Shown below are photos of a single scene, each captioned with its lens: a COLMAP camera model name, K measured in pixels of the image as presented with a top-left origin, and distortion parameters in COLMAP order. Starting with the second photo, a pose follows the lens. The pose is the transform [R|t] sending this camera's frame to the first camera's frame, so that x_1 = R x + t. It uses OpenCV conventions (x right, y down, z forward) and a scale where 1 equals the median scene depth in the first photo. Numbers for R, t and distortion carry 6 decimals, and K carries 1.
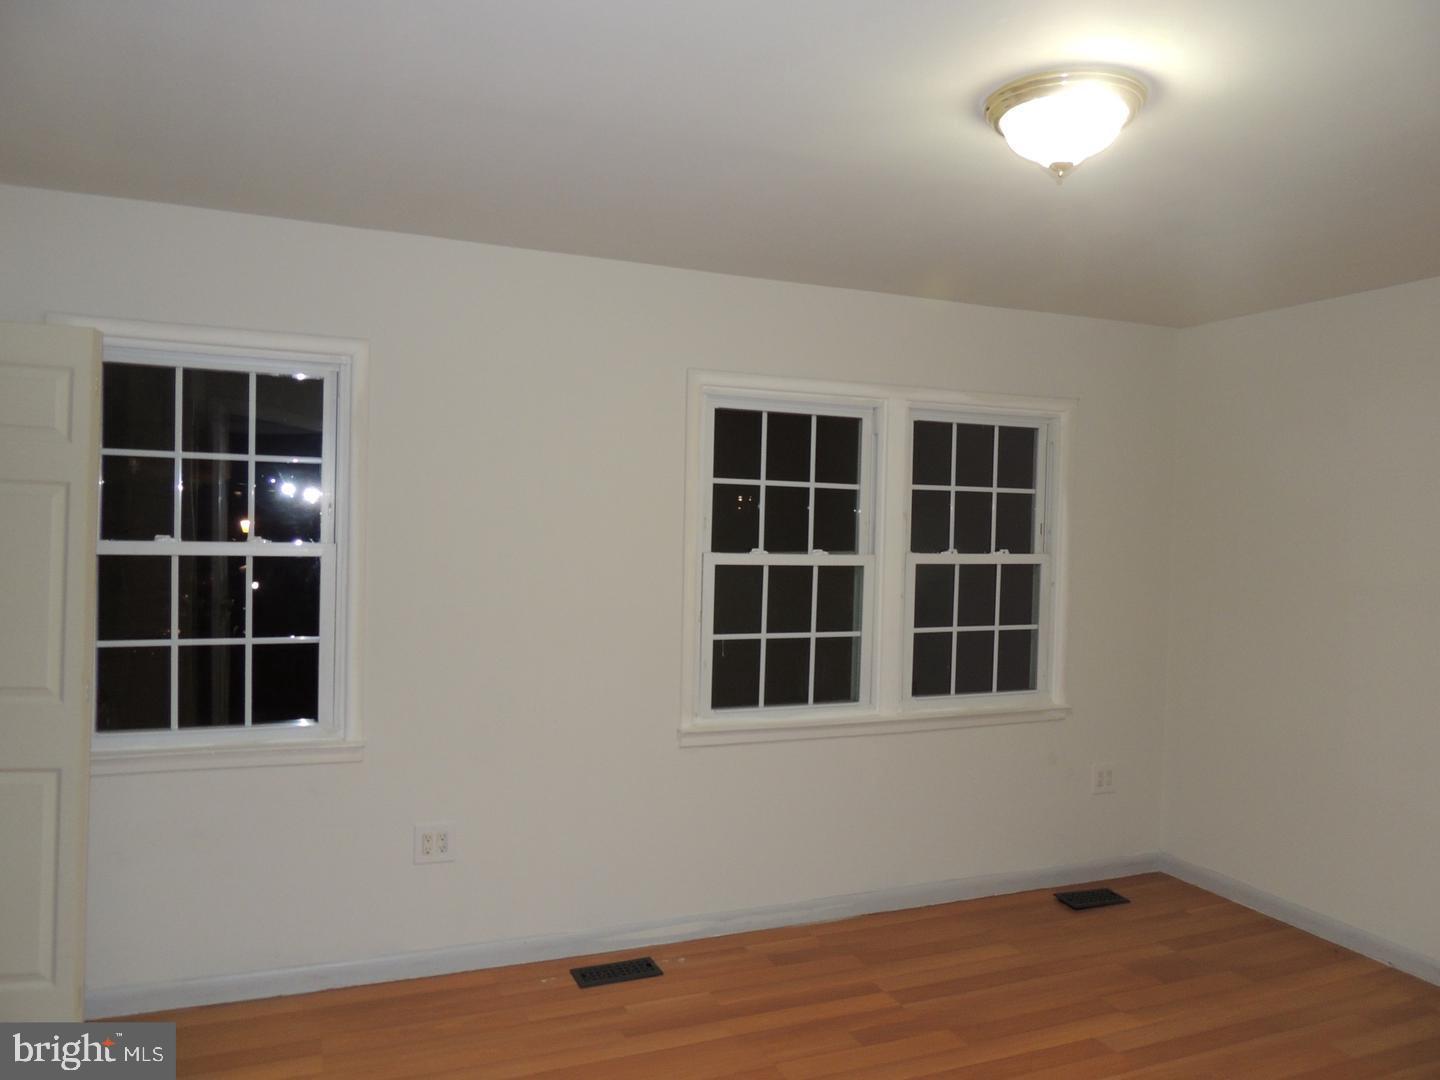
lens RADIAL K [[1137.1, 0, 720.2], [0, 1137.1, 505.8], [0, 0, 1]] dist [0.001858, 0.000759]
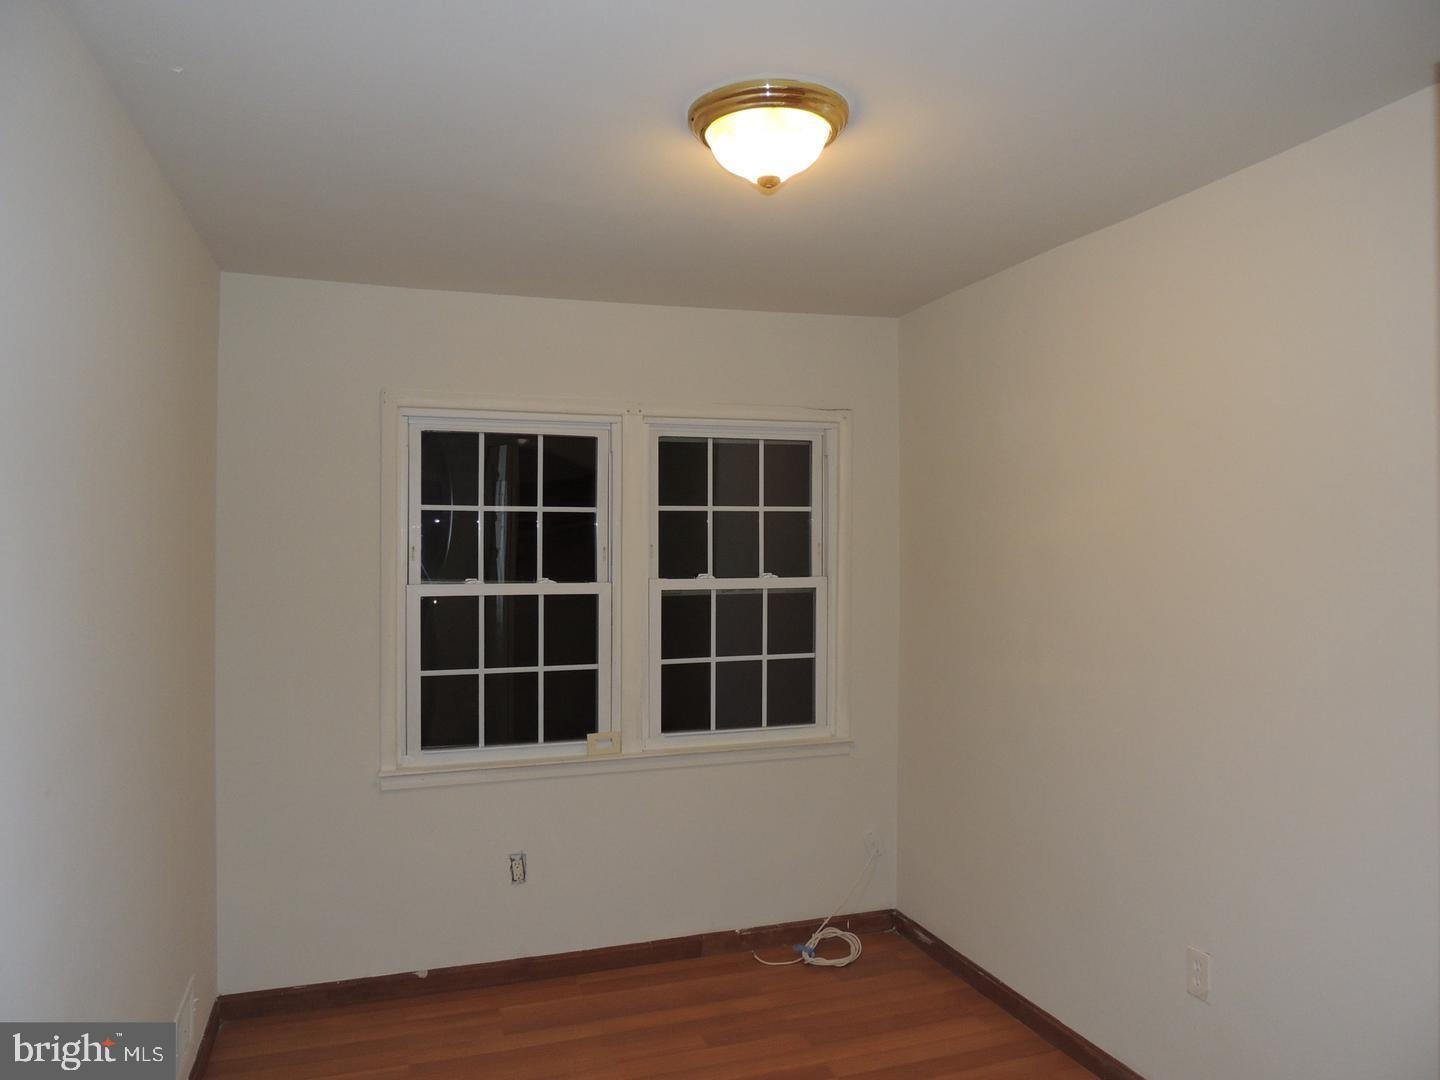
lens RADIAL K [[1050.0, 0, 724.2], [0, 1050.0, 540.5], [0, 0, 1]] dist [-0.006309, -0.008016]
pose [[0.993165, -0.025034, -0.114003, 0.310768], [0.025799, 0.999653, 0.005240, 0.006405], [0.113832, -0.008145, 0.993467, 0.145372]]
